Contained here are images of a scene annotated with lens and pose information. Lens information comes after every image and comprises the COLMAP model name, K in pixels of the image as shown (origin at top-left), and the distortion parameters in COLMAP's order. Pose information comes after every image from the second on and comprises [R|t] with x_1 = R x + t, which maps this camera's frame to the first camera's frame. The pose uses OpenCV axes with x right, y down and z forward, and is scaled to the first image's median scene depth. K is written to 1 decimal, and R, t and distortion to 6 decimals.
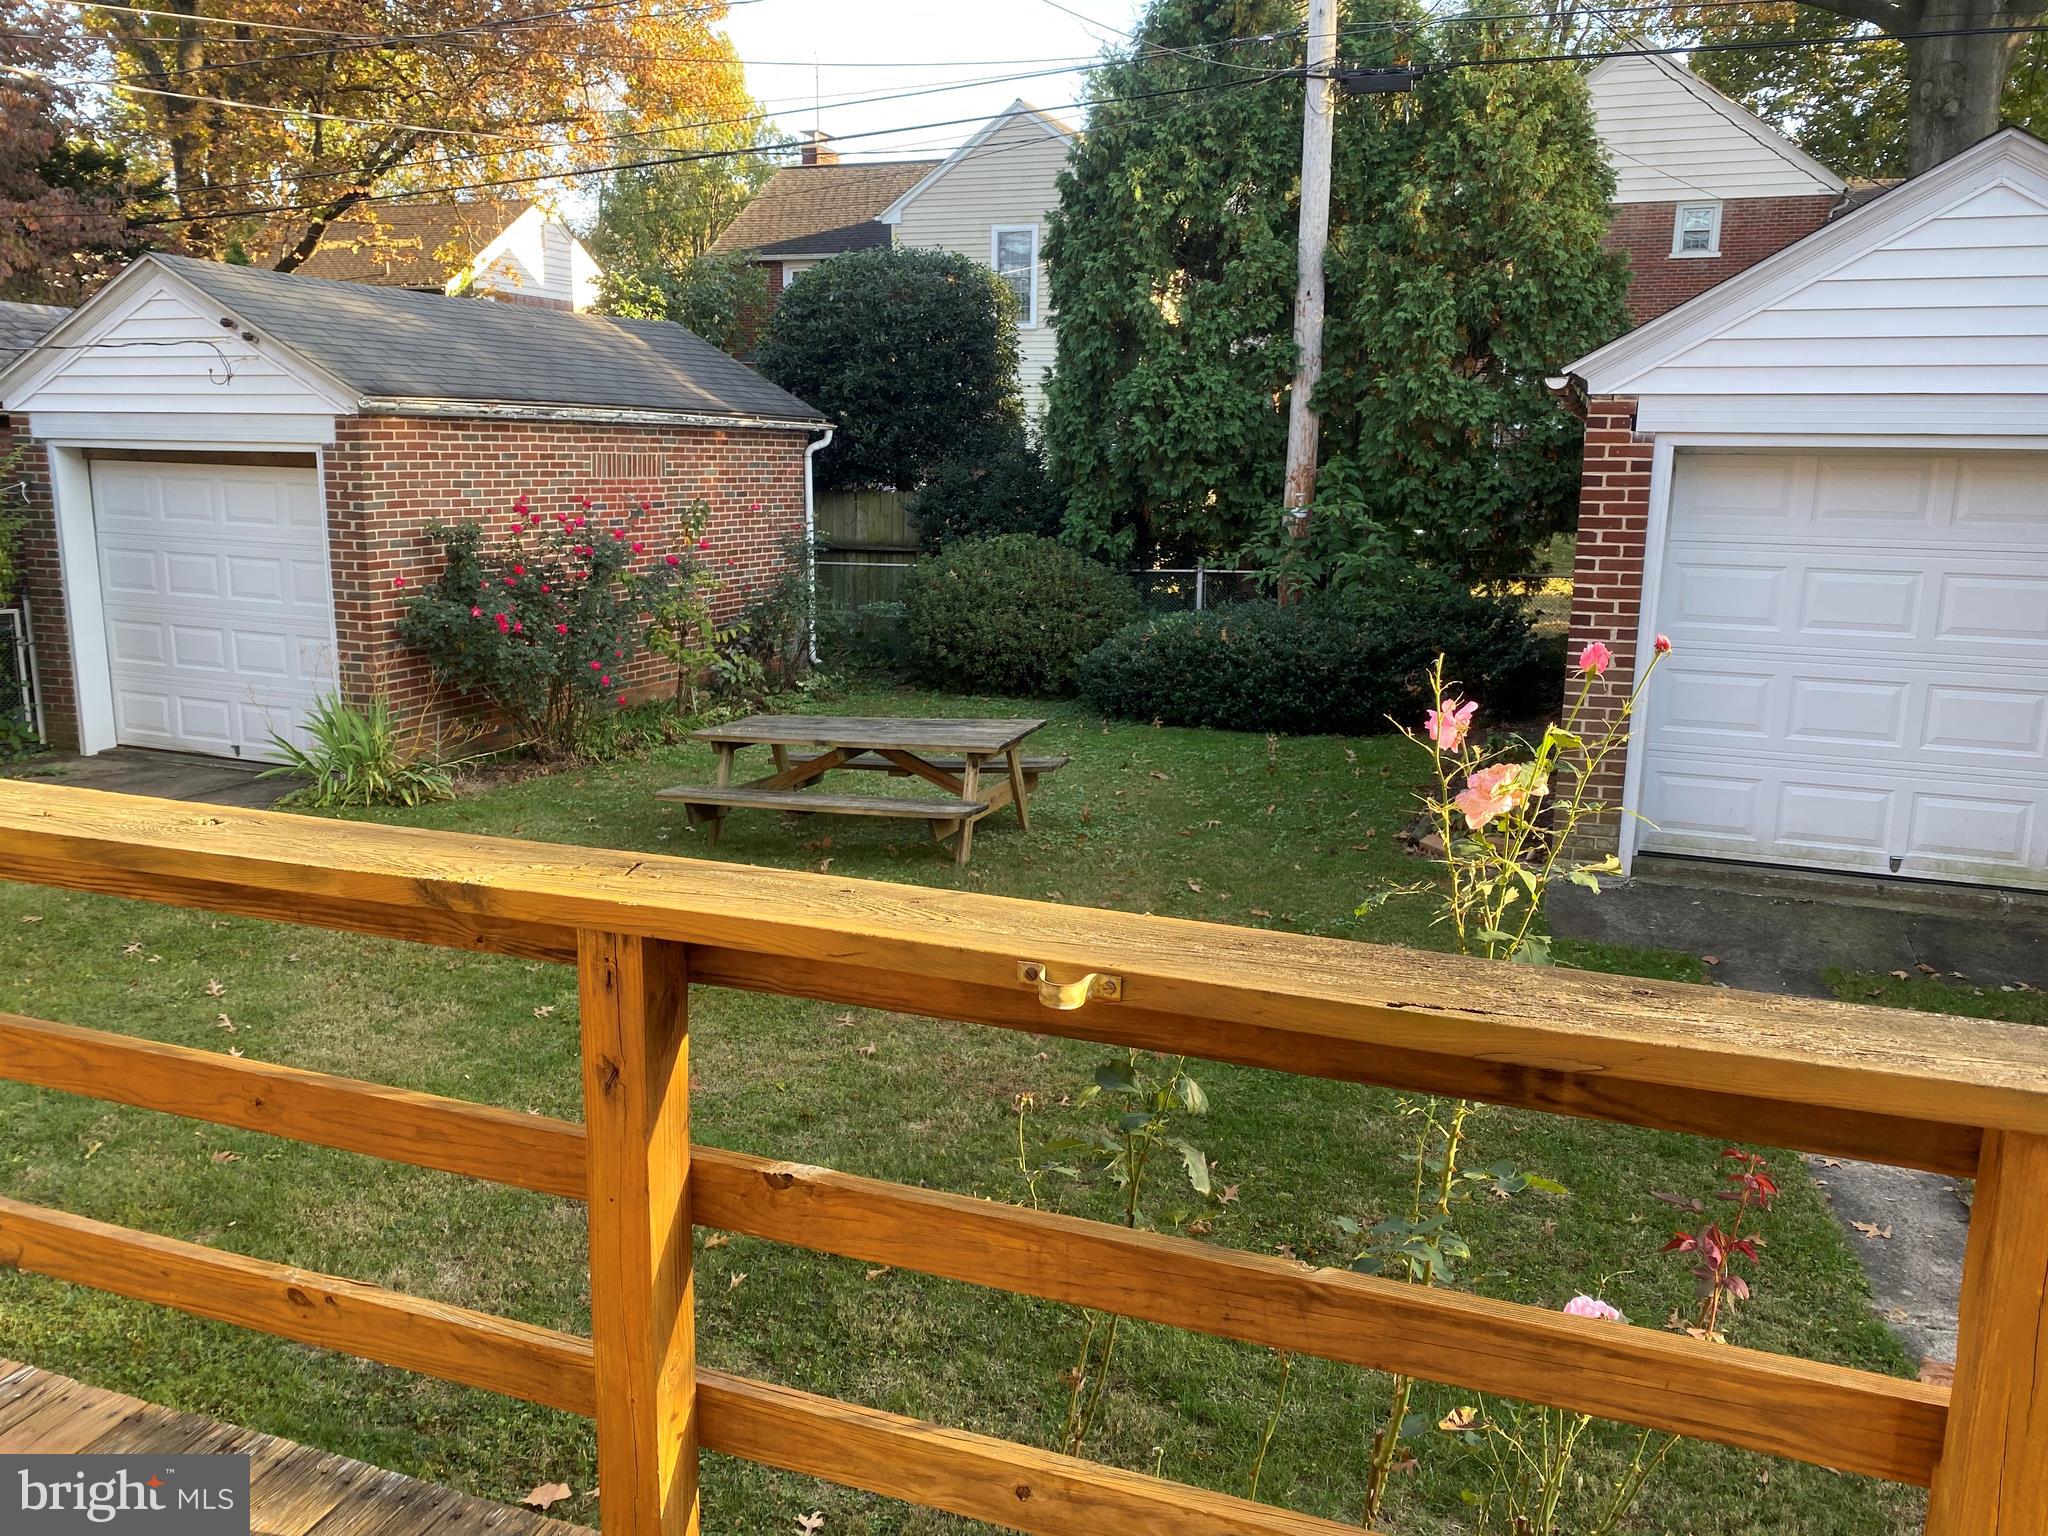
lens RADIAL K [[1568.6, 0, 1024.8], [0, 1568.6, 760.0], [0, 0, 1]] dist [0.092530, -0.148588]
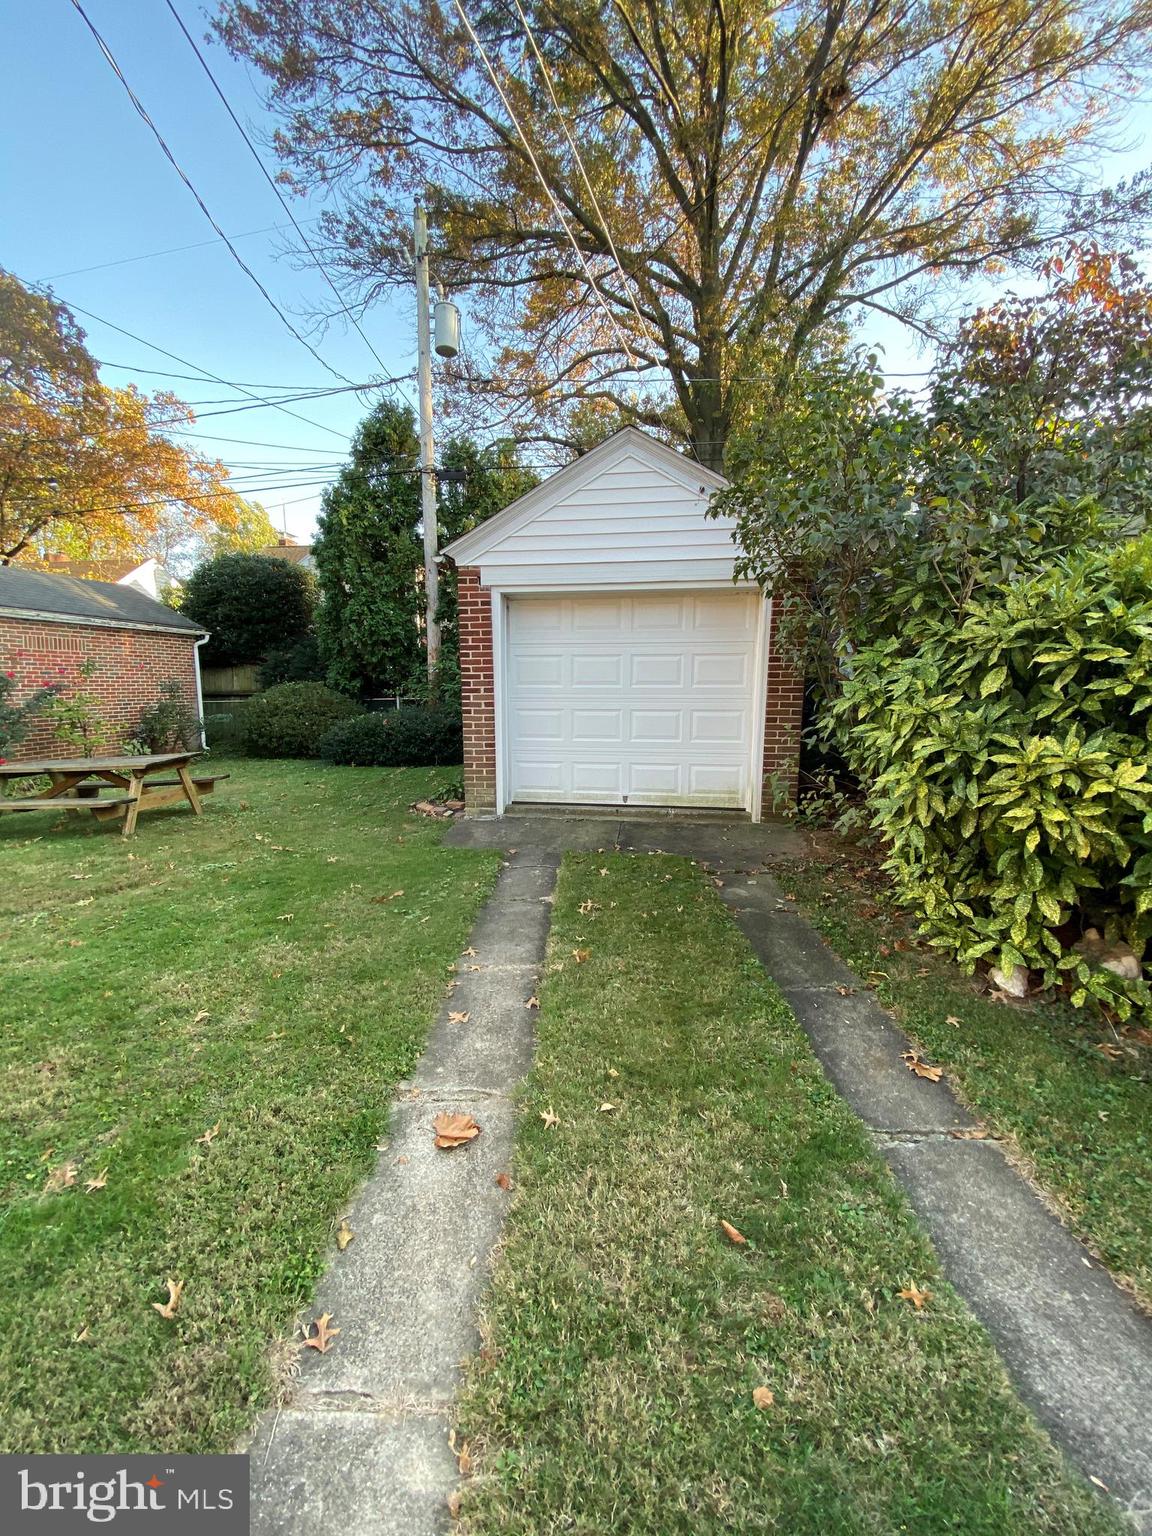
lens RADIAL K [[612.0, 0, 576.0], [0, 612.0, 768.0], [0, 0, 1]] dist [0.056550, -0.046425]
pose [[0.973992, -0.048133, 0.221411, 0.228500], [0.059964, 0.997092, -0.047023, 0.043096], [-0.218504, 0.059077, 0.974046, 0.177665]]
